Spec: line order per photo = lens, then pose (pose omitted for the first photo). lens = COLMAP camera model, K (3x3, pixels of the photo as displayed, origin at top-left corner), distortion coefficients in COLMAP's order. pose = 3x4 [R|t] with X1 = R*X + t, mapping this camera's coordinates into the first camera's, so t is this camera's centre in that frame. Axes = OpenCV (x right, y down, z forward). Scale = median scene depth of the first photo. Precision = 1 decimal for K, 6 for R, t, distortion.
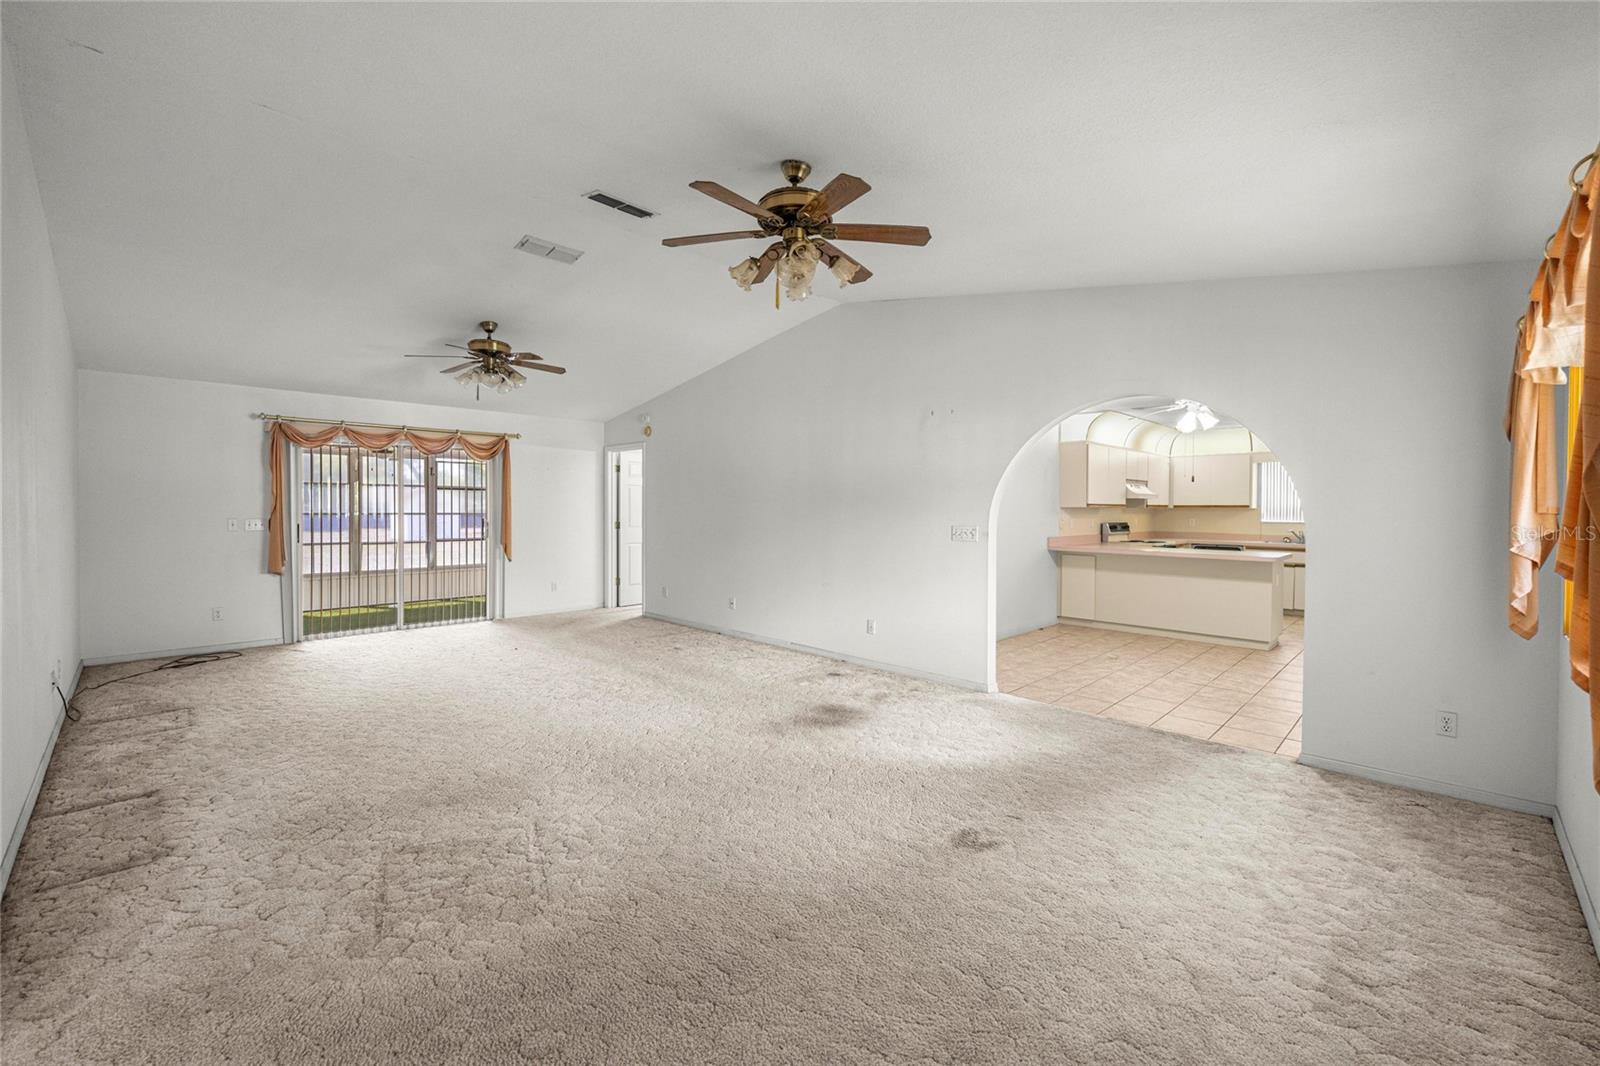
lens RADIAL K [[667.8, 0, 798.9], [0, 667.8, 519.3], [0, 0, 1]] dist [-0.000642, 0.000002]
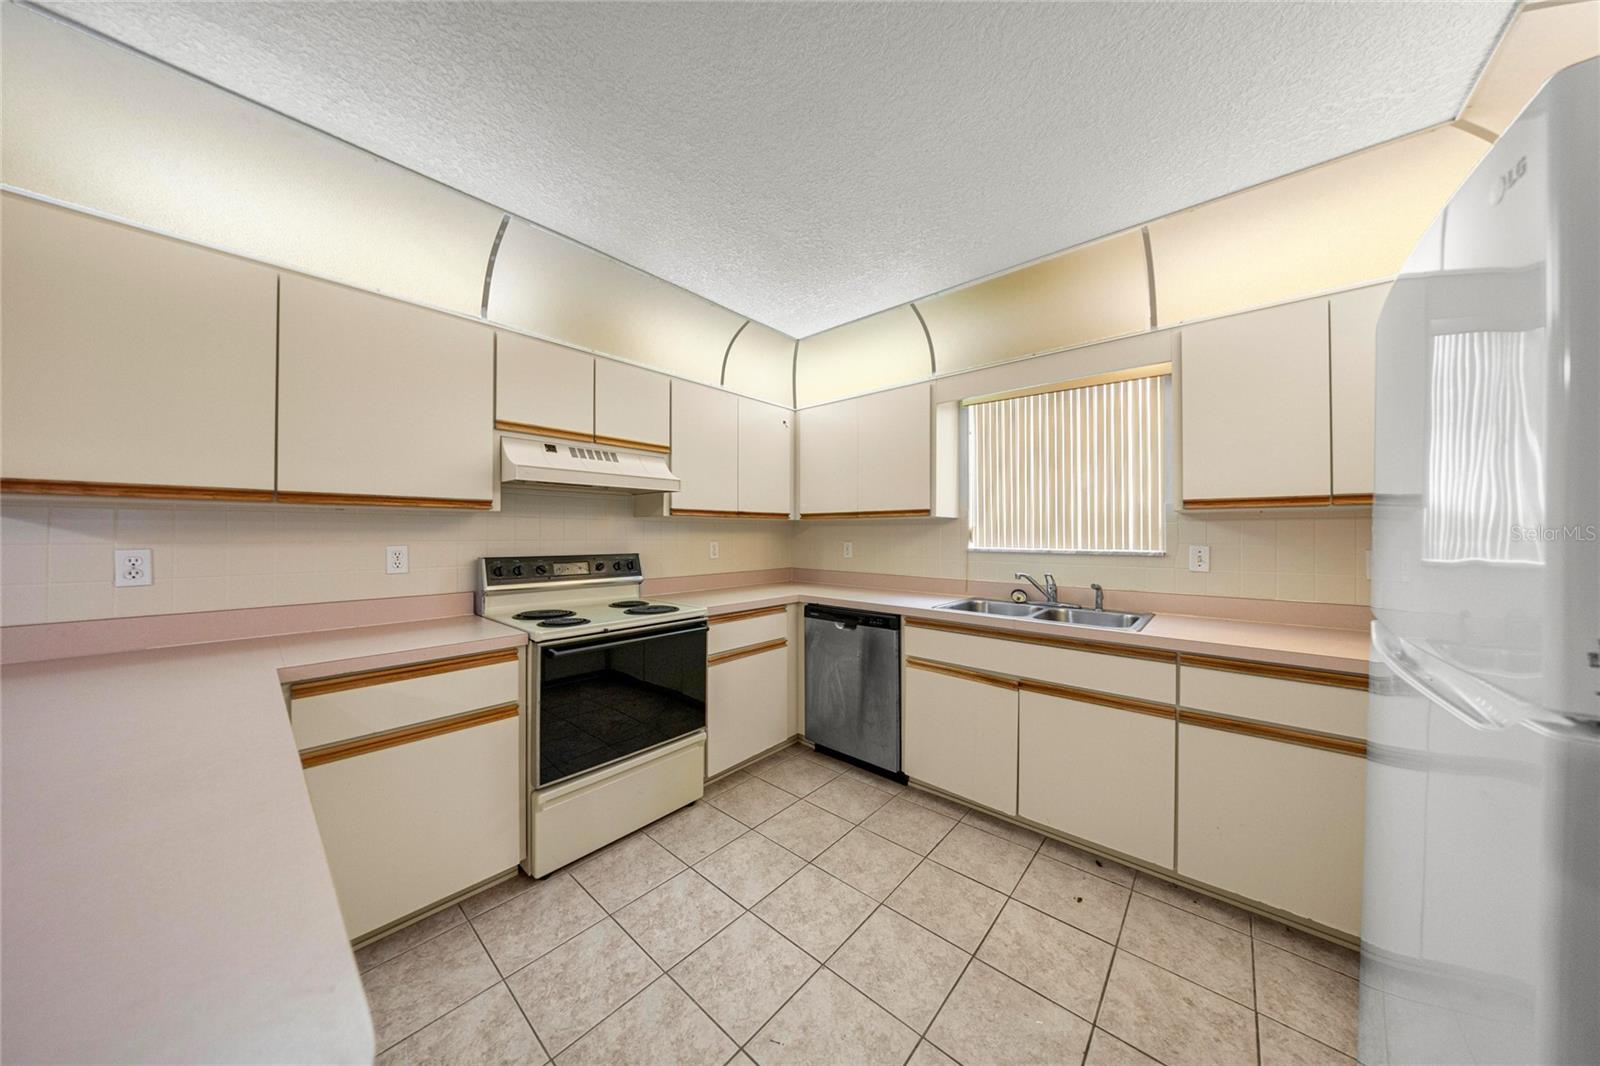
lens RADIAL K [[492.1, 0, 792.3], [0, 492.1, 529.3], [0, 0, 1]] dist [0.000283, -0.000102]
pose [[0.999259, -0.002619, 0.038410, 0.598710], [0.003488, 0.999739, -0.022594, -0.002453], [-0.038341, 0.022711, 0.999007, 0.731347]]
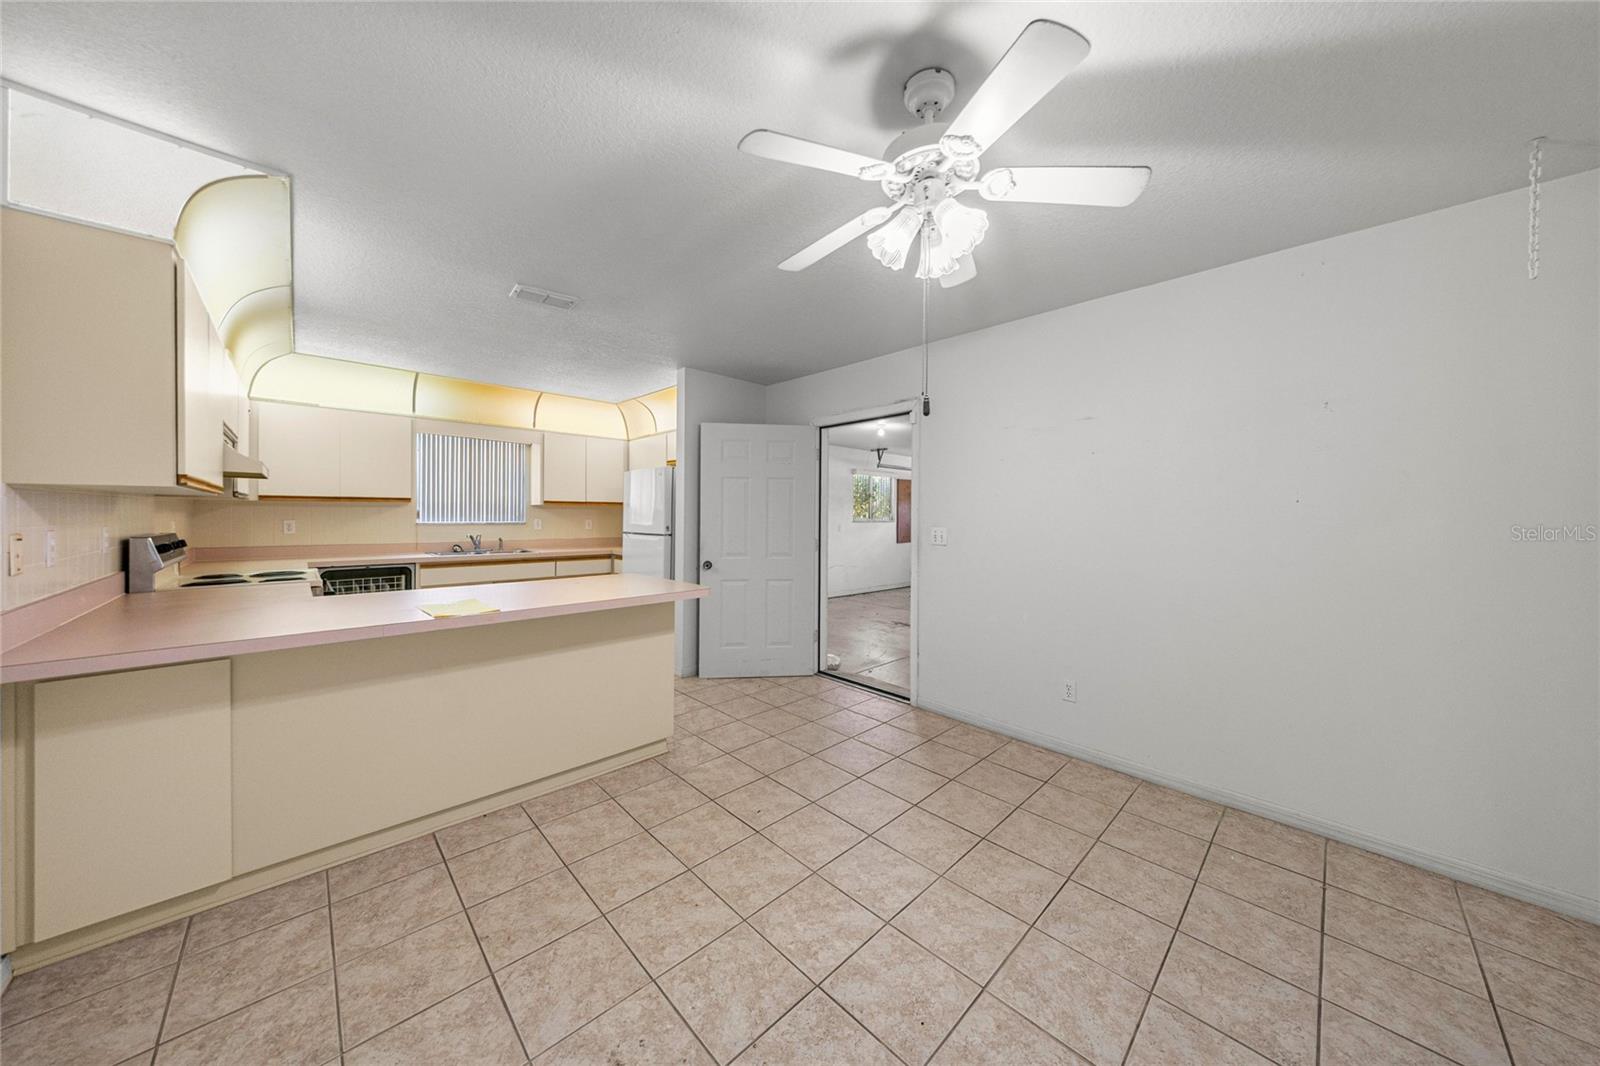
lens RADIAL K [[527.5, 0, 792.9], [0, 527.5, 524.7], [0, 0, 1]] dist [0.000054, -0.000001]
pose [[0.034910, -0.024564, 0.999089, 0.193349], [0.008168, 0.999672, 0.024293, -0.005106], [-0.999357, 0.007313, 0.035100, 0.641006]]
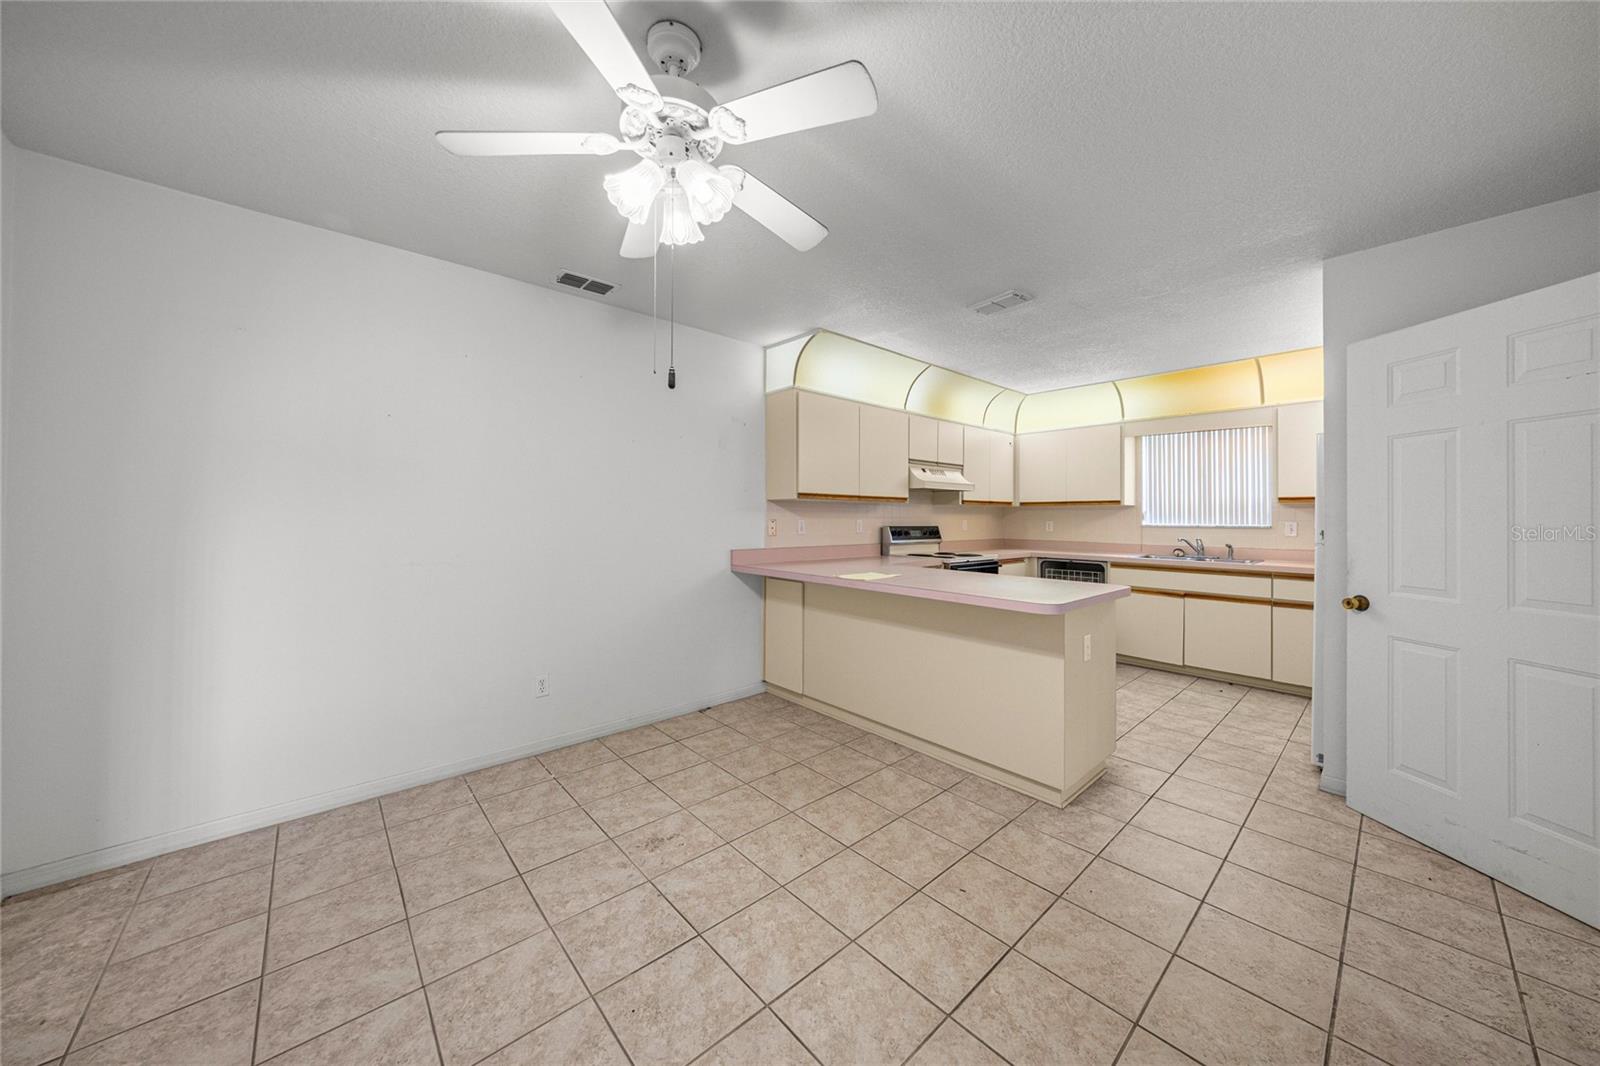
lens RADIAL K [[545.0, 0, 798.1], [0, 545.0, 512.0], [0, 0, 1]] dist [0.002586, -0.000097]
pose [[0.997699, 0.000355, -0.067797, 0.404038], [-0.001992, 0.999708, -0.024084, 0.004460], [0.067768, 0.024164, 0.997408, 0.451372]]
